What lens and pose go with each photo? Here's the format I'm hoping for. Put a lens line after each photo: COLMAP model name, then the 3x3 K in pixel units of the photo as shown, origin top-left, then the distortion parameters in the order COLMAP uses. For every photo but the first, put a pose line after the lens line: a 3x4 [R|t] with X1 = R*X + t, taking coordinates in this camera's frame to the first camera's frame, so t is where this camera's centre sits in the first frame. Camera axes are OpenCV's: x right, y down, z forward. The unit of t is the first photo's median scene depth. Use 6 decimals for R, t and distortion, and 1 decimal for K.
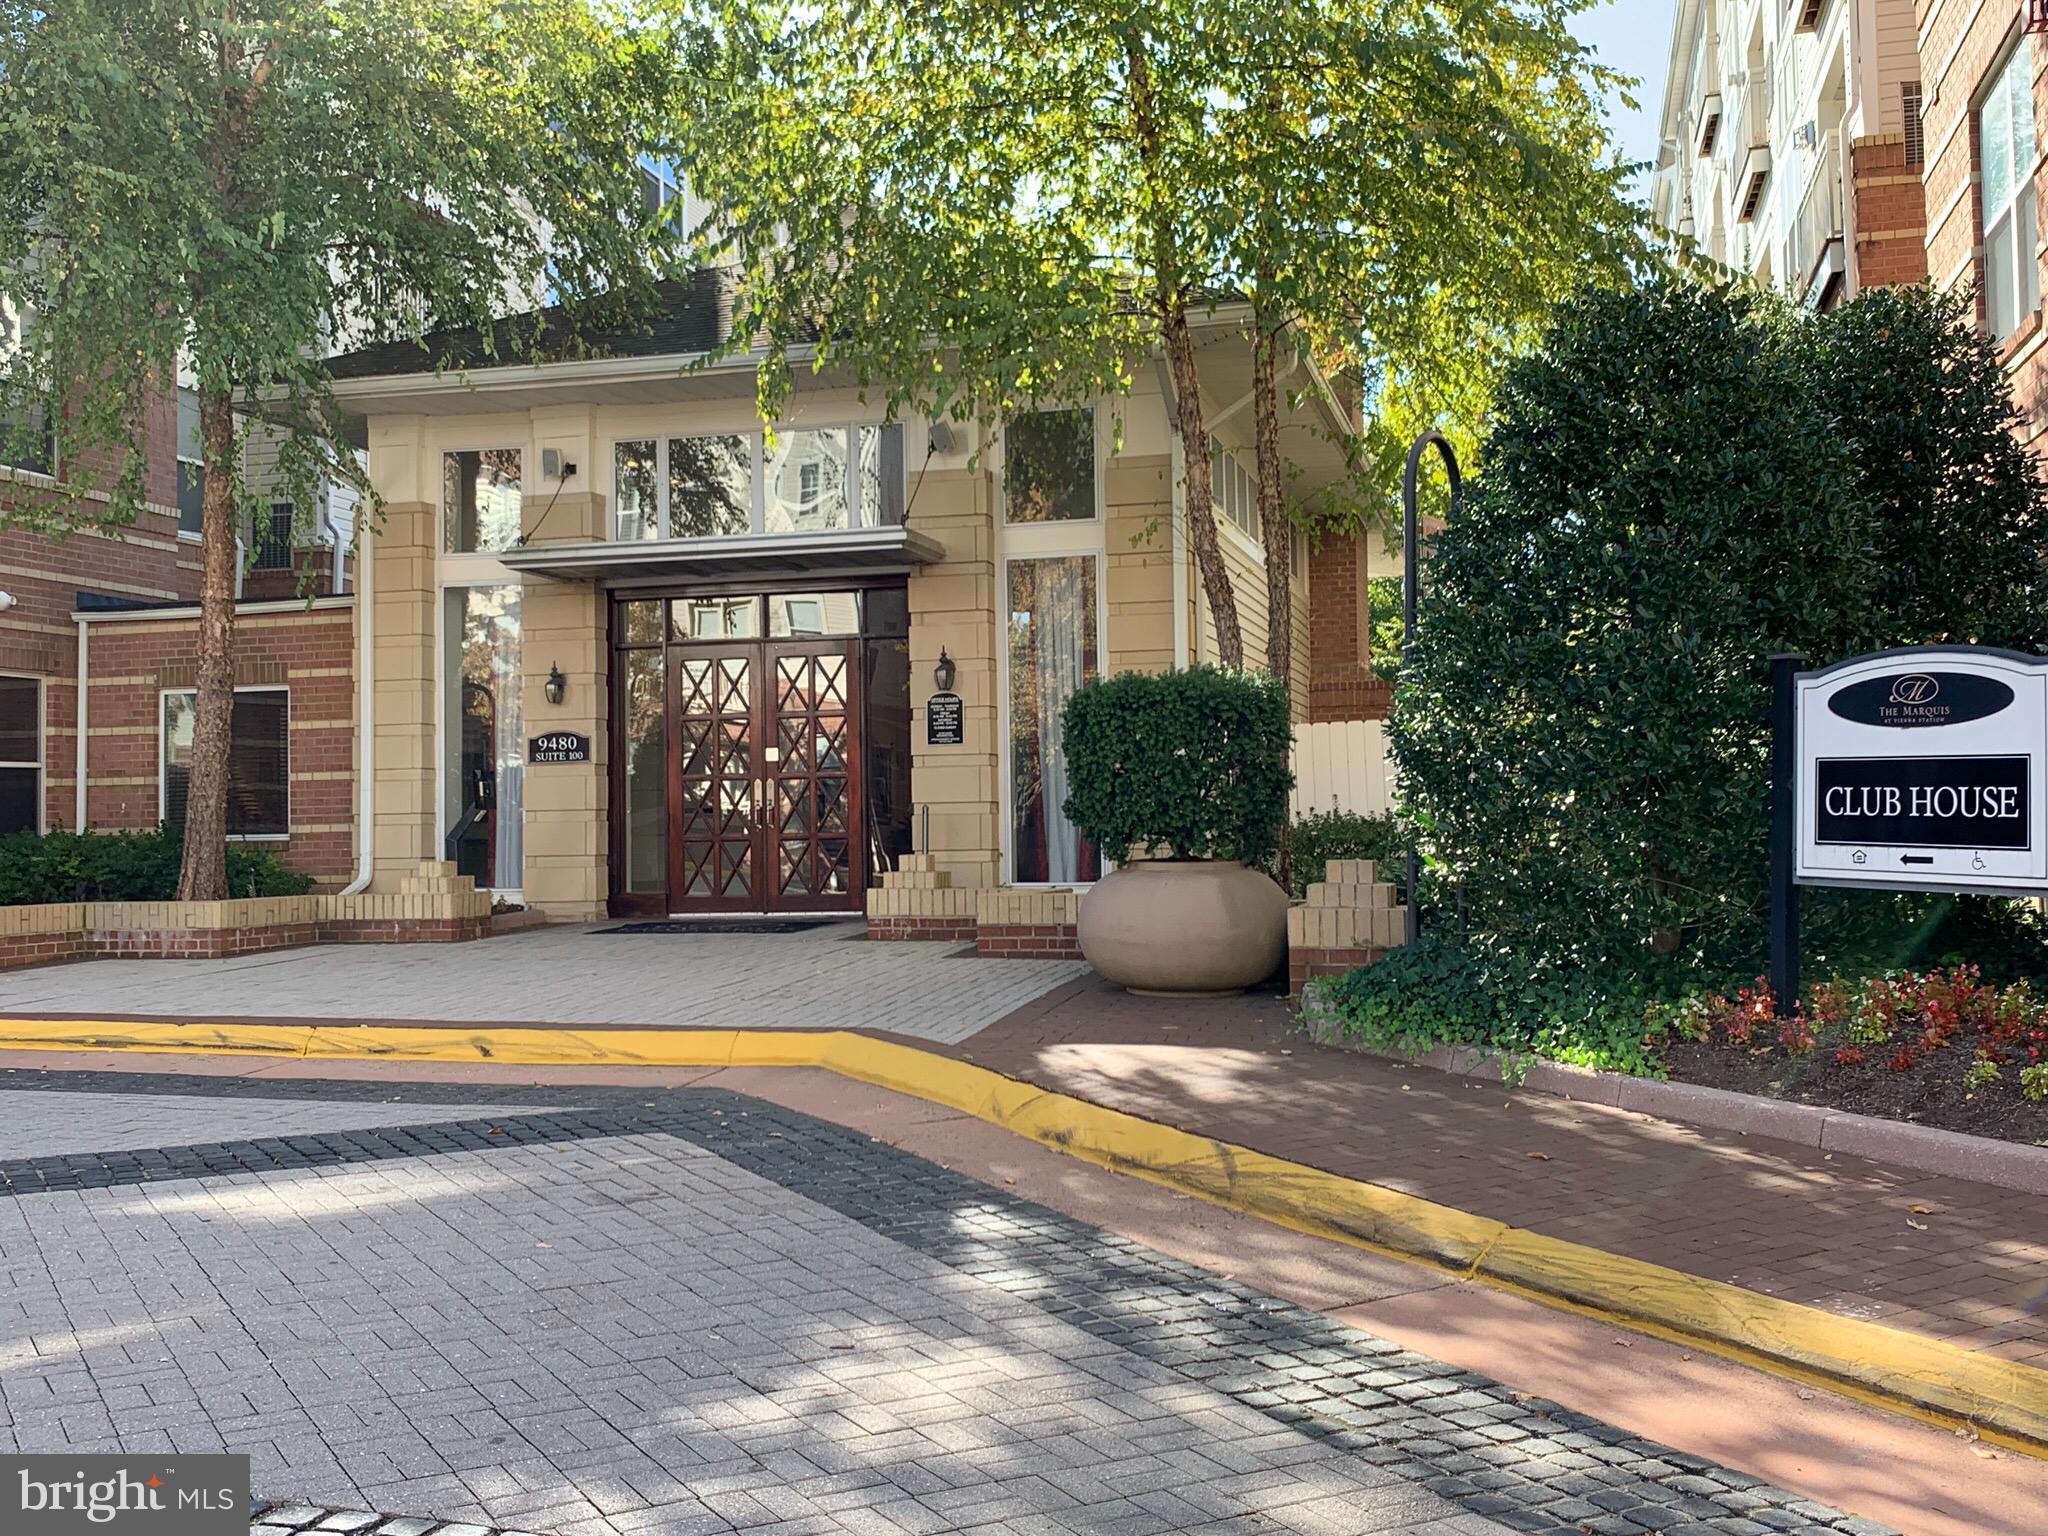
lens RADIAL K [[2029.7, 0, 1023.5], [0, 2029.7, 764.8], [0, 0, 1]] dist [-0.015243, 0.000000]
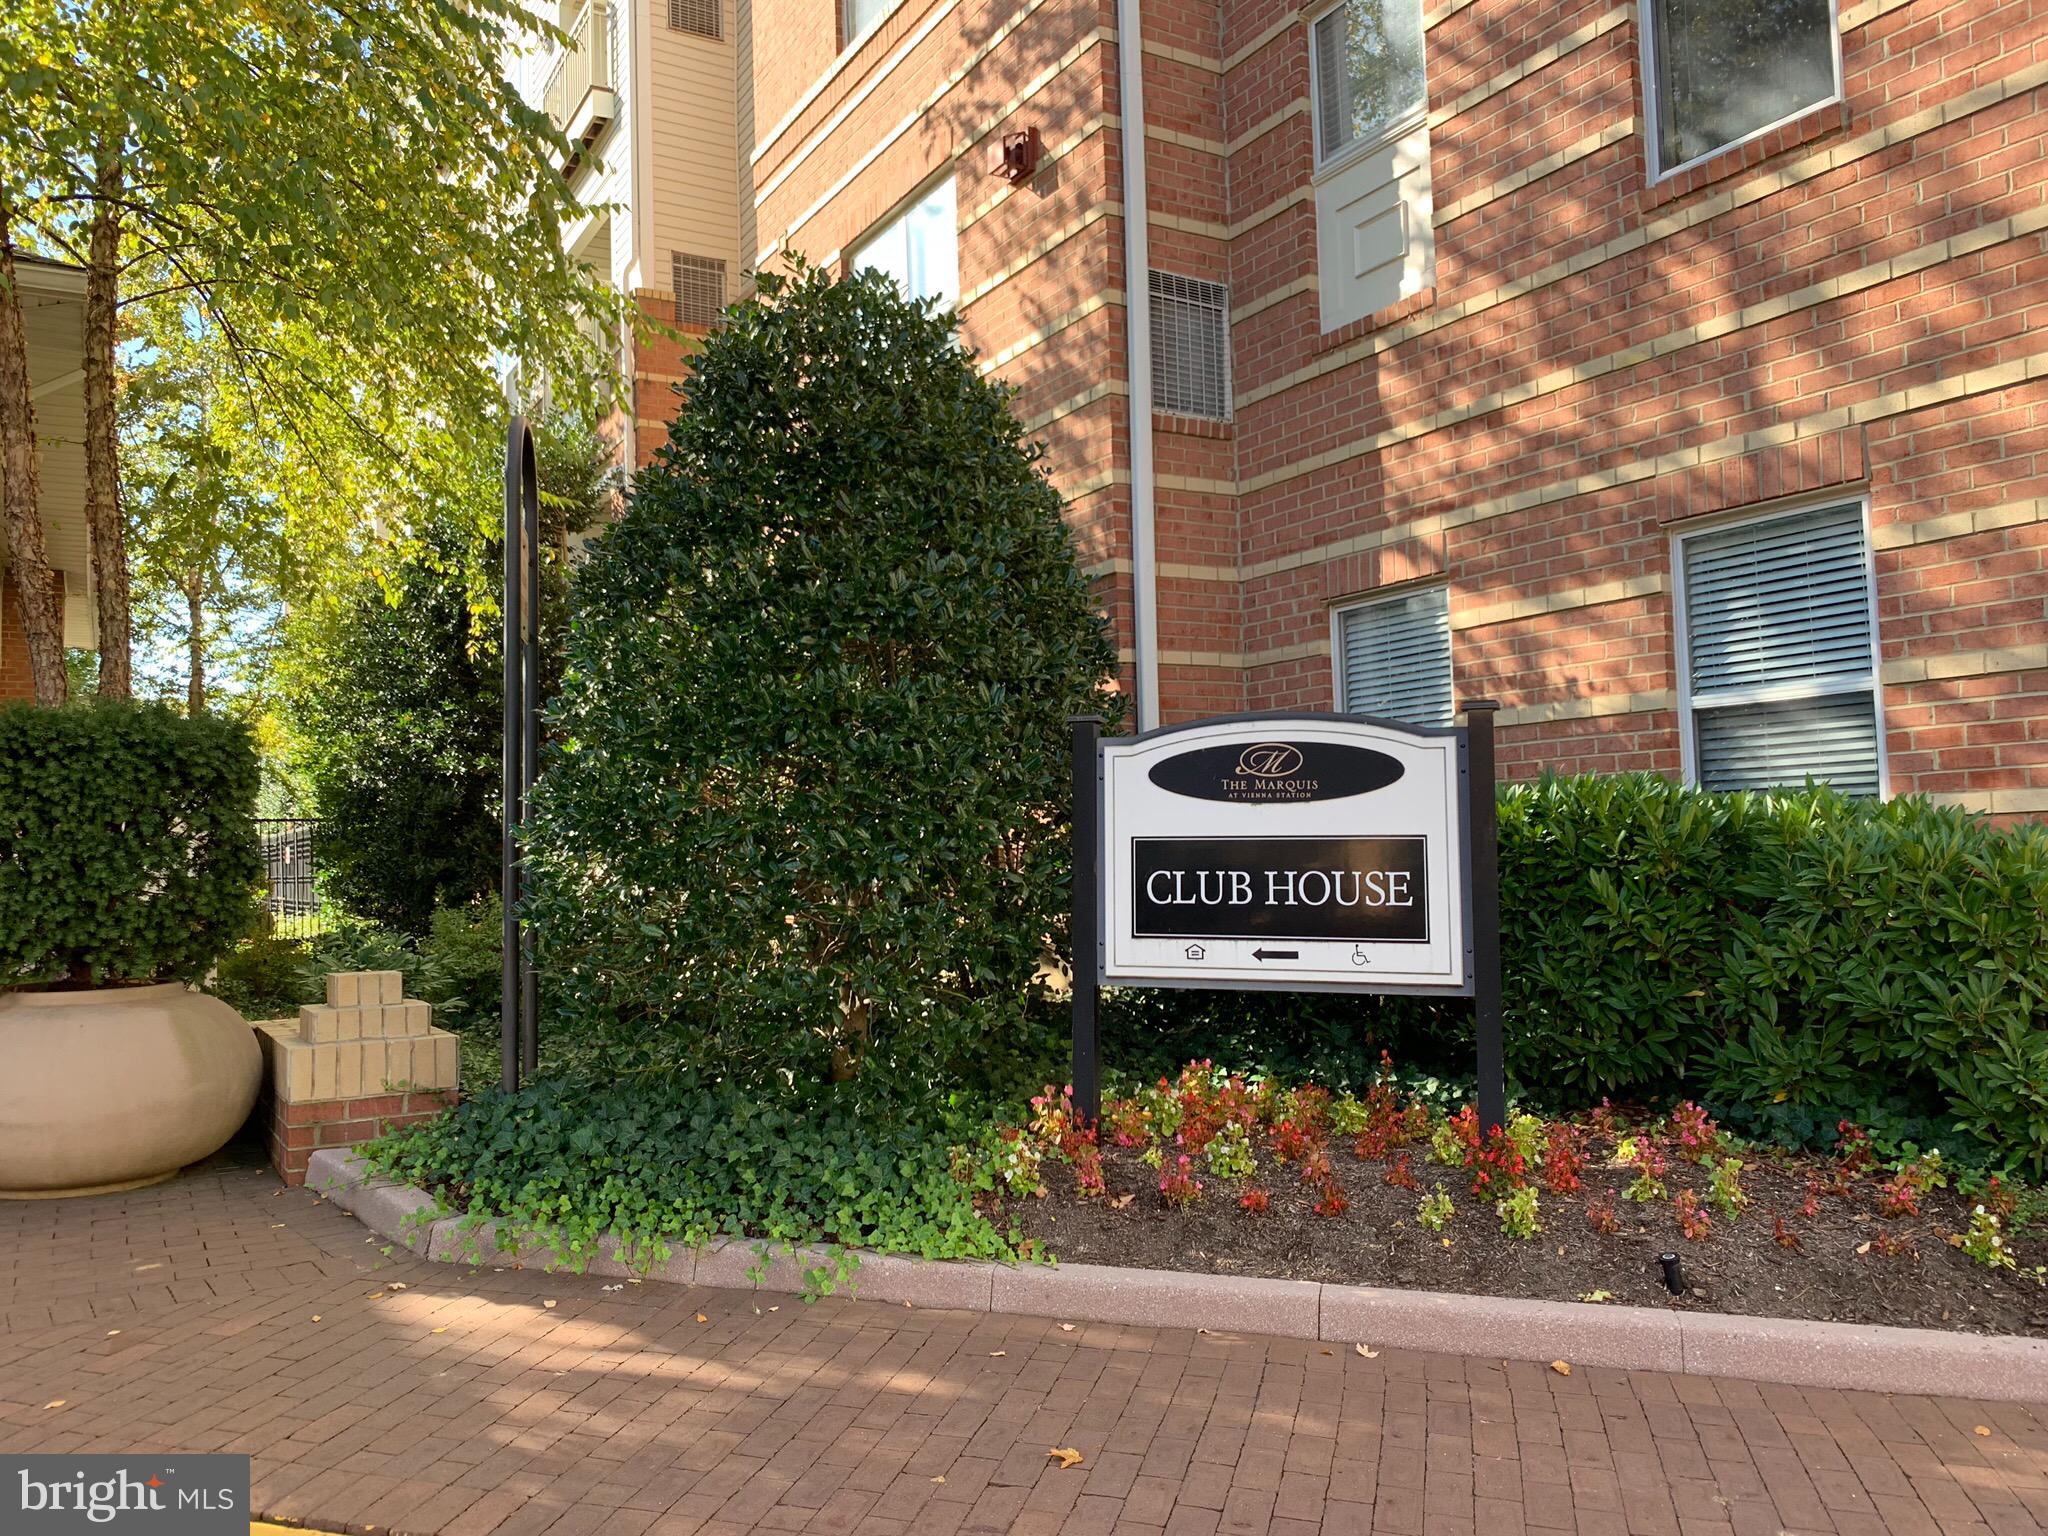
lens RADIAL K [[1563.9, 0, 1034.4], [0, 1563.9, 729.5], [0, 0, 1]] dist [0.046543, -0.032328]
pose [[0.701296, 0.052153, 0.710960, -0.115984], [-0.002614, 0.997502, -0.070594, -0.002144], [-0.712865, 0.047649, 0.699680, 0.580479]]
